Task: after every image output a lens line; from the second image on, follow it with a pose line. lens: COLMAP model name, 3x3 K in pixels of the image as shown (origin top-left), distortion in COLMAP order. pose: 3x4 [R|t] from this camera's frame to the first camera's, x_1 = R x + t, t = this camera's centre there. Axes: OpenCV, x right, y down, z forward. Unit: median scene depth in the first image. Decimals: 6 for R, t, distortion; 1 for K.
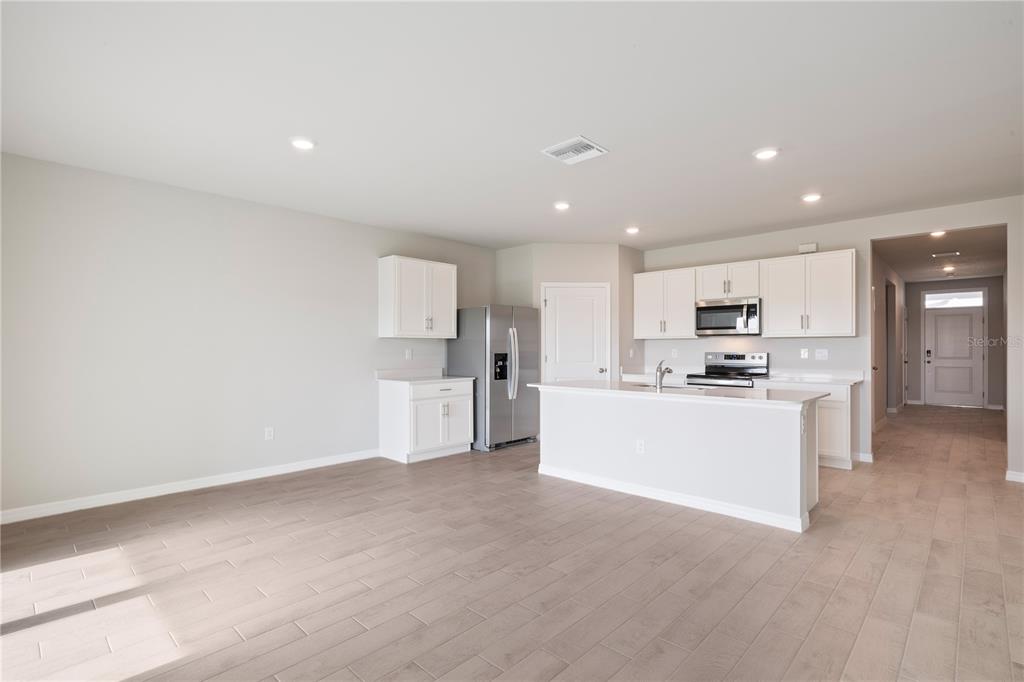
lens RADIAL K [[482.9, 0, 515.9], [0, 482.9, 348.5], [0, 0, 1]] dist [-0.001522, -0.000247]
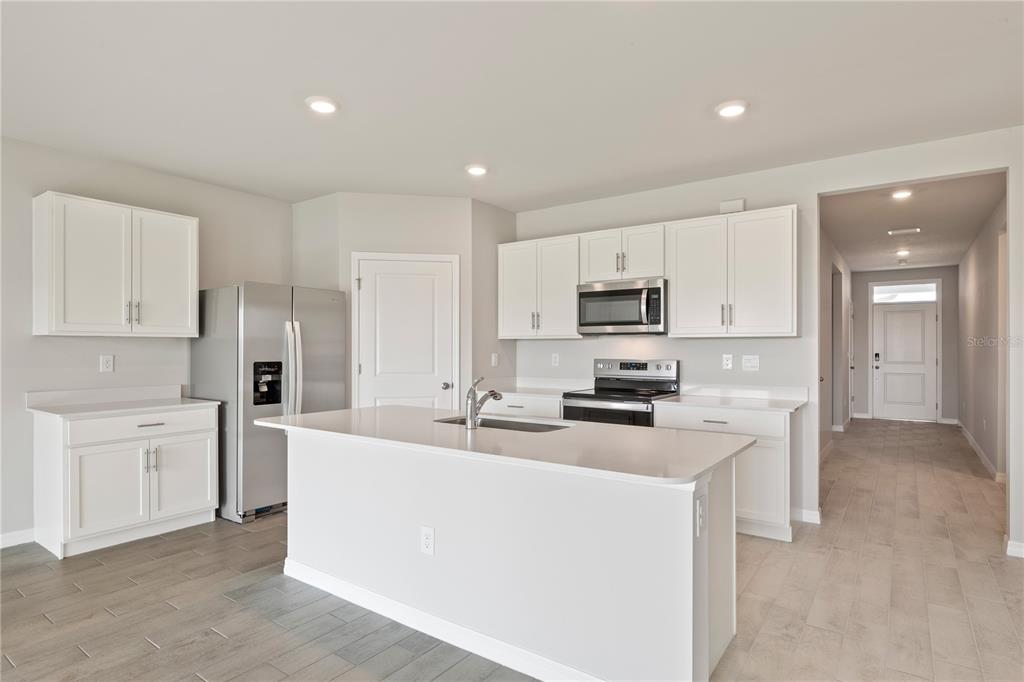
lens RADIAL K [[545.2, 0, 512.2], [0, 545.2, 348.2], [0, 0, 1]] dist [-0.000378, -0.000024]
pose [[0.990999, 0.001222, 0.133862, 0.183195], [-0.001207, 0.999999, -0.000191, -0.007503], [-0.133862, 0.000028, 0.991000, 0.263044]]
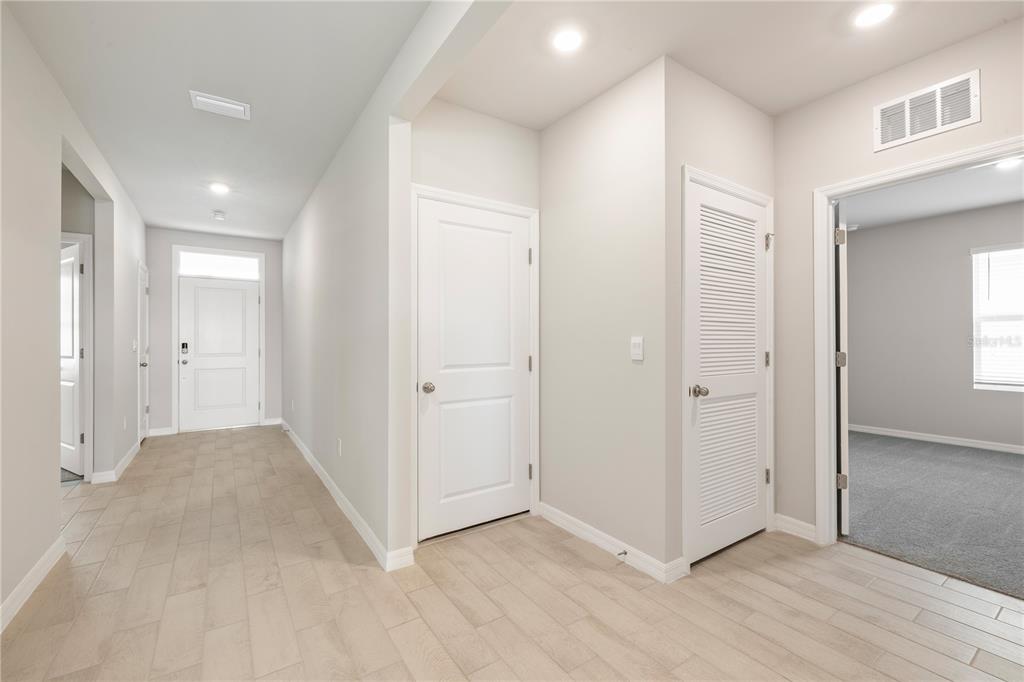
lens RADIAL K [[432.0, 0, 515.1], [0, 432.0, 339.0], [0, 0, 1]] dist [0.000587, 0.000024]
pose [[0.212595, 0.004790, 0.977129, 0.714547], [0.002452, 0.999982, -0.005436, 0.004384], [-0.977137, 0.003552, 0.212579, 0.827022]]
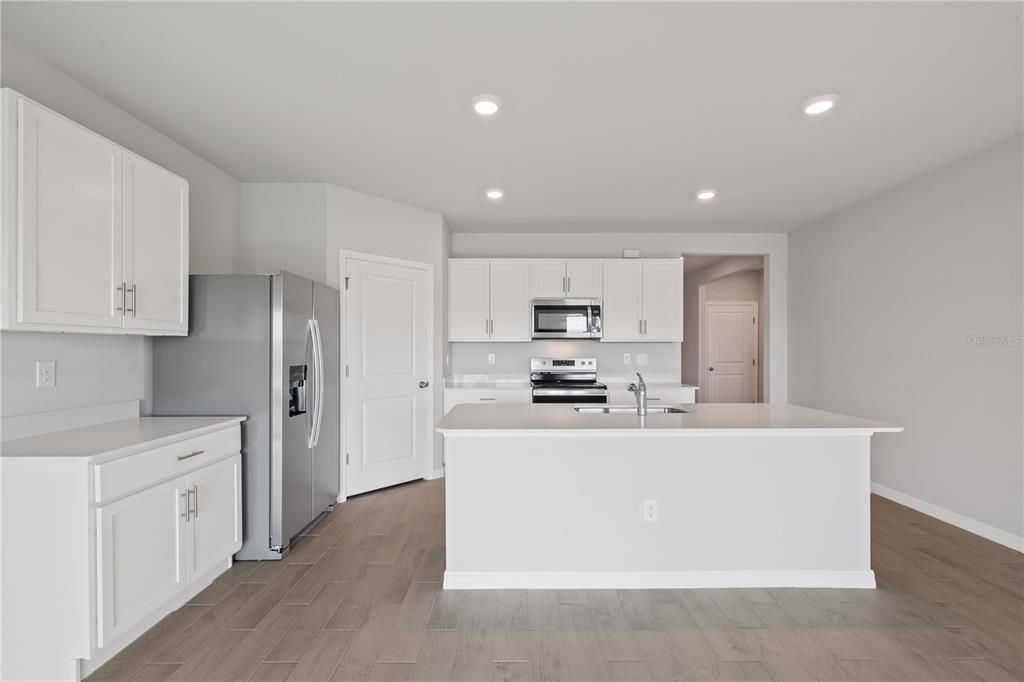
lens RADIAL K [[434.2, 0, 509.8], [0, 434.2, 347.9], [0, 0, 1]] dist [0.000247, -0.000052]
pose [[0.727928, 0.002257, 0.685650, -0.186997], [-0.000127, 0.999995, -0.003156, -0.008156], [-0.685654, 0.002210, 0.727925, 0.481543]]
